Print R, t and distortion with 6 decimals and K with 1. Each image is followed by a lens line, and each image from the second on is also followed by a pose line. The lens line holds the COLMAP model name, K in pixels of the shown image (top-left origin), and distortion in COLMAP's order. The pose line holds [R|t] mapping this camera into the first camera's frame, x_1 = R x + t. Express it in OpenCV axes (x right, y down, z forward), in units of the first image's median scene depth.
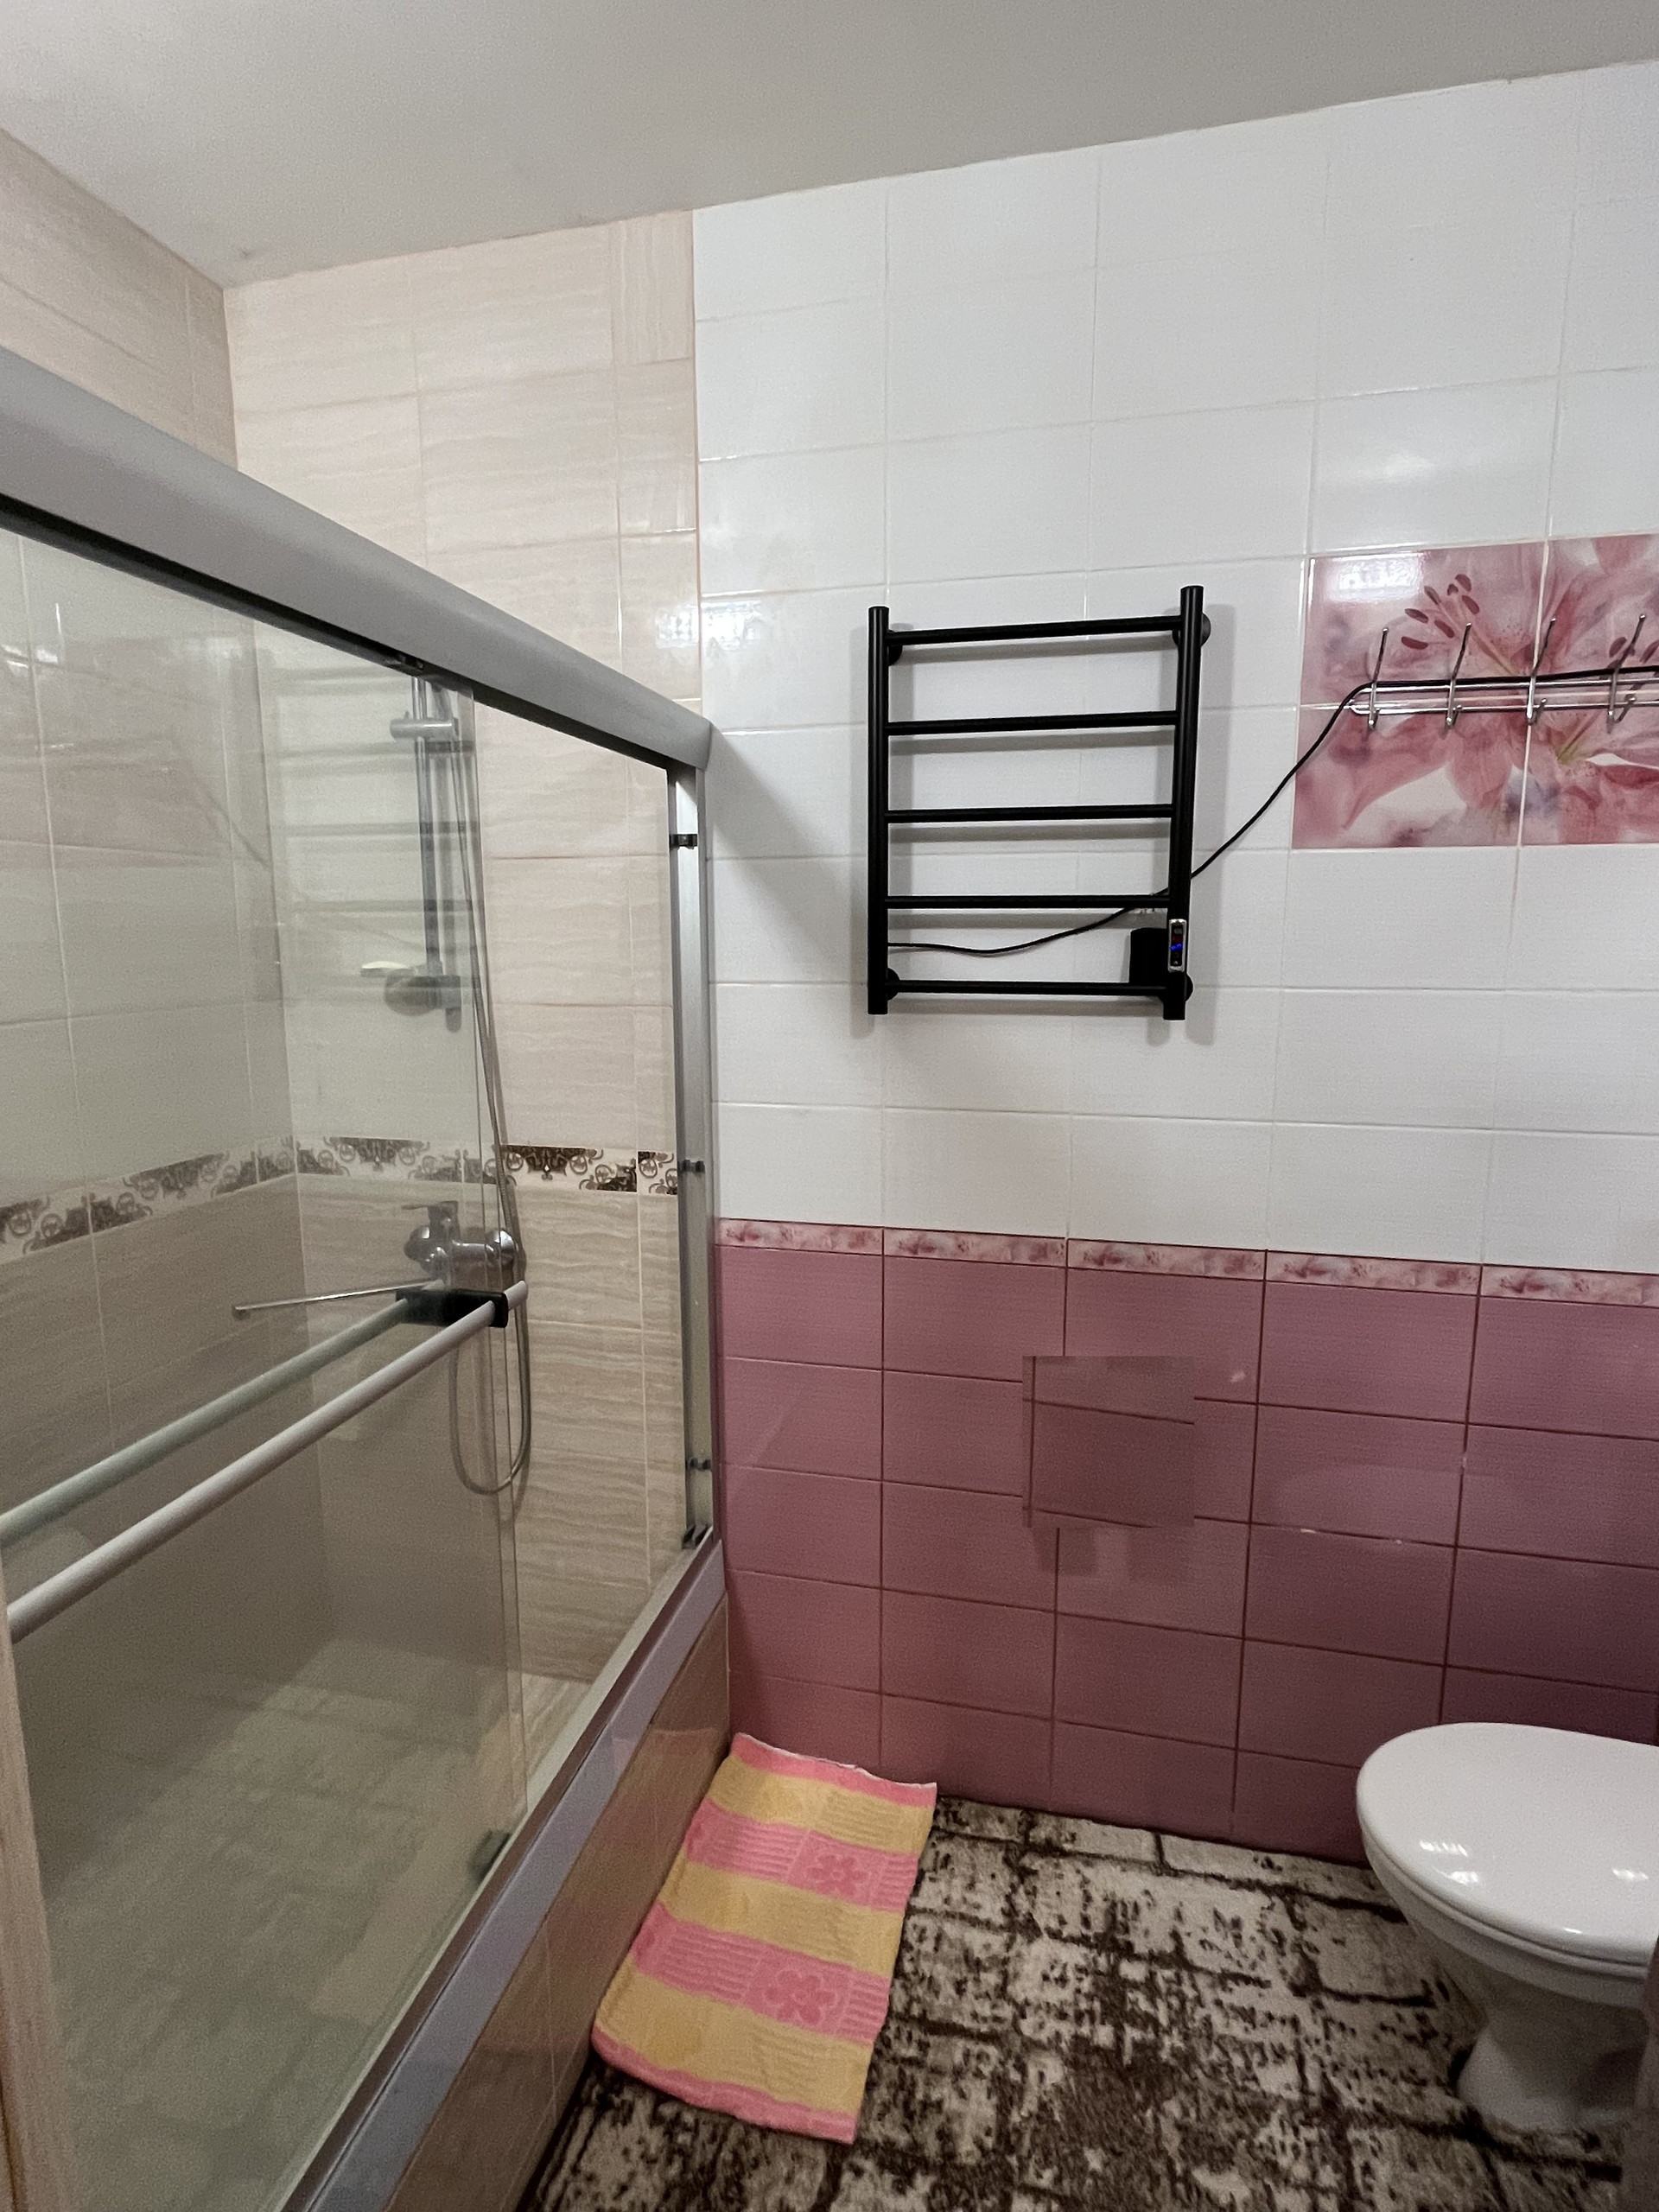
lens RADIAL K [[1131.6, 0, 823.2], [0, 1131.6, 1101.5], [0, 0, 1]] dist [-0.001460, -0.001455]
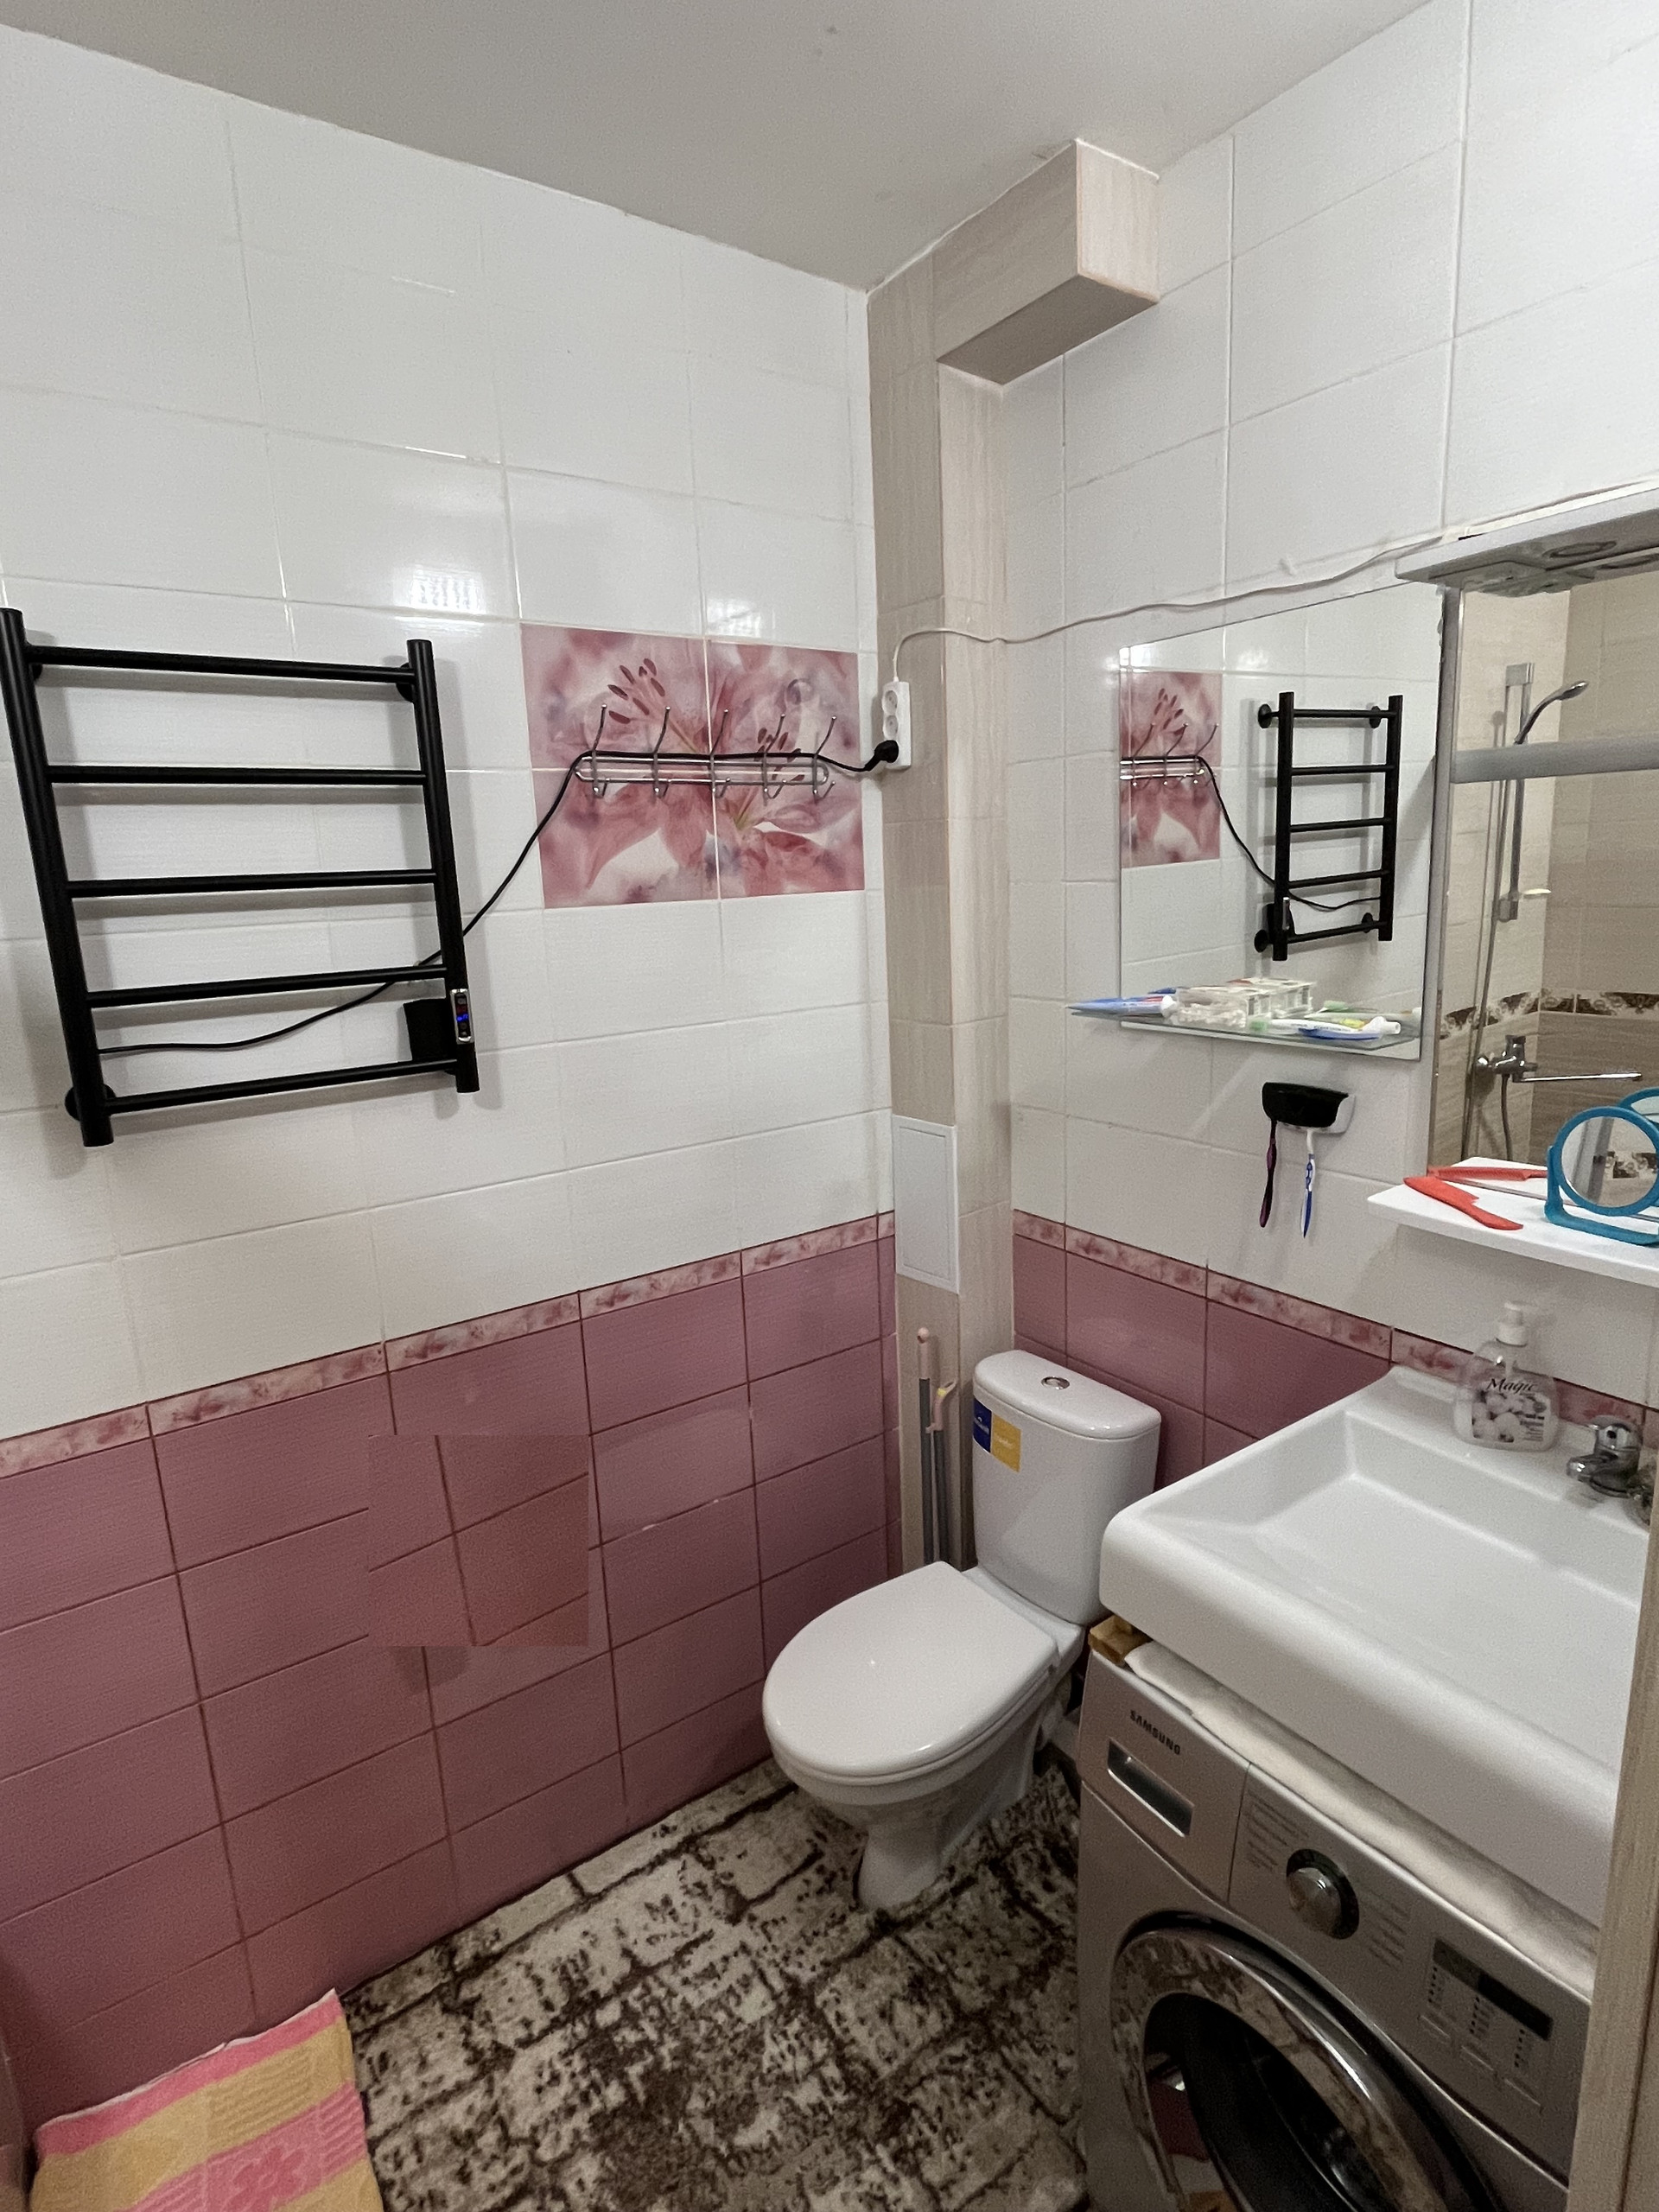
lens RADIAL K [[1131.6, 0, 829.9], [0, 1131.6, 1106.9], [0, 0, 1]] dist [-0.001460, -0.001455]
pose [[0.662290, -0.181111, 0.727029, -0.191496], [0.157248, 0.982333, 0.101464, -0.110726], [-0.732561, 0.047125, 0.679069, 0.125045]]
